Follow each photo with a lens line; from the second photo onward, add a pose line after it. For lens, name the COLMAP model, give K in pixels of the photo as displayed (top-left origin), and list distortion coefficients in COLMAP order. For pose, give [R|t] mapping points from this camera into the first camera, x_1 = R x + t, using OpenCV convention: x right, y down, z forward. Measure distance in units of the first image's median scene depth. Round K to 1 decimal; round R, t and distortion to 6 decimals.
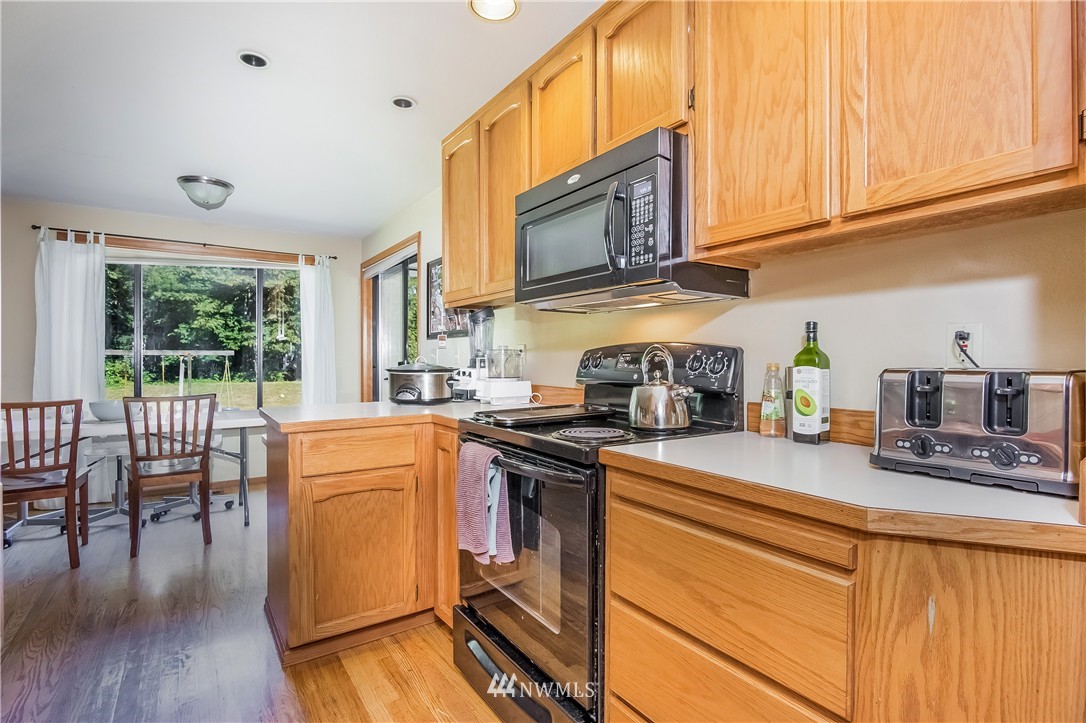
lens RADIAL K [[523.4, 0, 543.0], [0, 523.4, 361.5], [0, 0, 1]] dist [-0.014894, 0.000662]
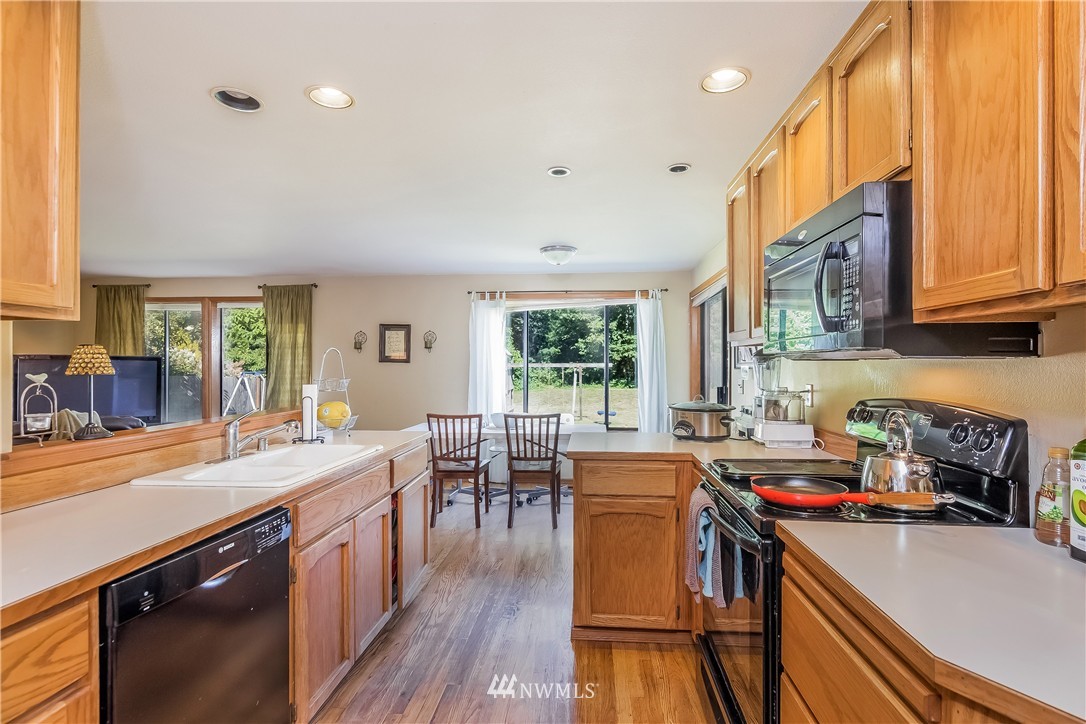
lens RADIAL K [[523.4, 0, 543.0], [0, 523.4, 362.0], [0, 0, 1]] dist [-0.014894, 0.000662]
pose [[0.769438, -0.002052, -0.638718, 0.265271], [-0.003858, 0.999962, -0.007859, -0.087554], [0.638710, 0.008511, 0.769400, -0.050316]]
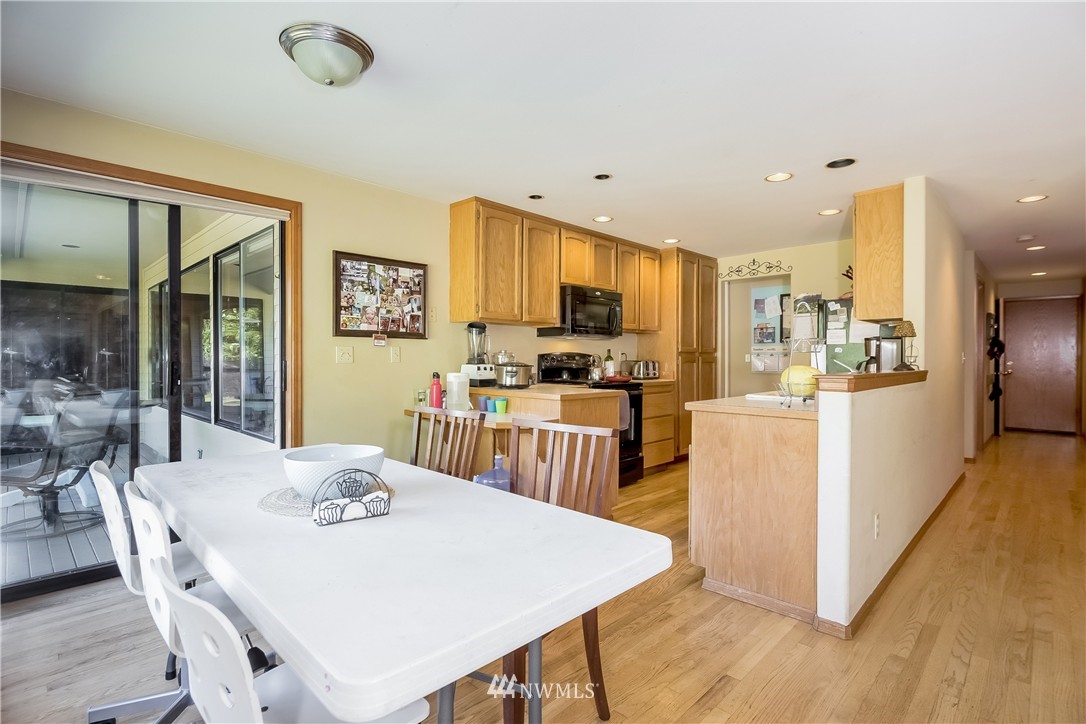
lens RADIAL K [[523.4, 0, 543.0], [0, 523.4, 362.0], [0, 0, 1]] dist [-0.014894, 0.000662]
pose [[-0.192830, -0.004246, 0.981223, -2.211549], [0.004317, 0.999977, 0.005175, -0.001609], [-0.981223, 0.005234, -0.192808, 1.547083]]
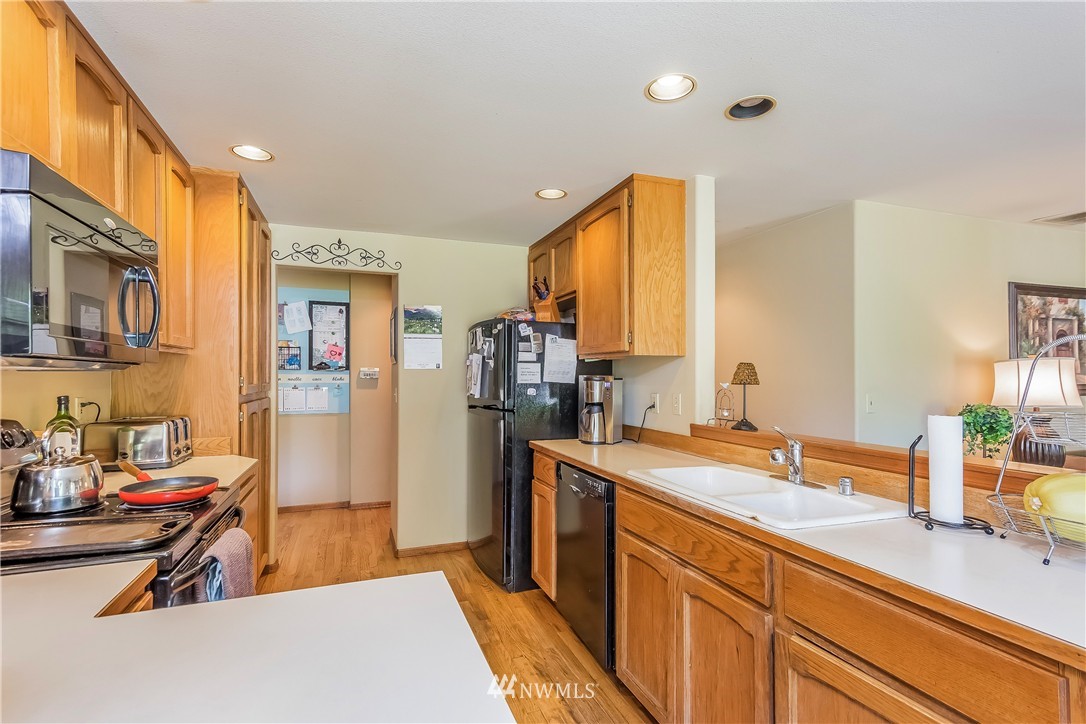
lens RADIAL K [[524.4, 0, 543.0], [0, 524.4, 362.0], [0, 0, 1]] dist [0.038208, 0.000134]
pose [[-0.968442, 0.005296, 0.249185, -0.707429], [-0.000232, 0.999755, -0.022153, -0.090831], [-0.249241, -0.021511, -0.968203, 1.416940]]
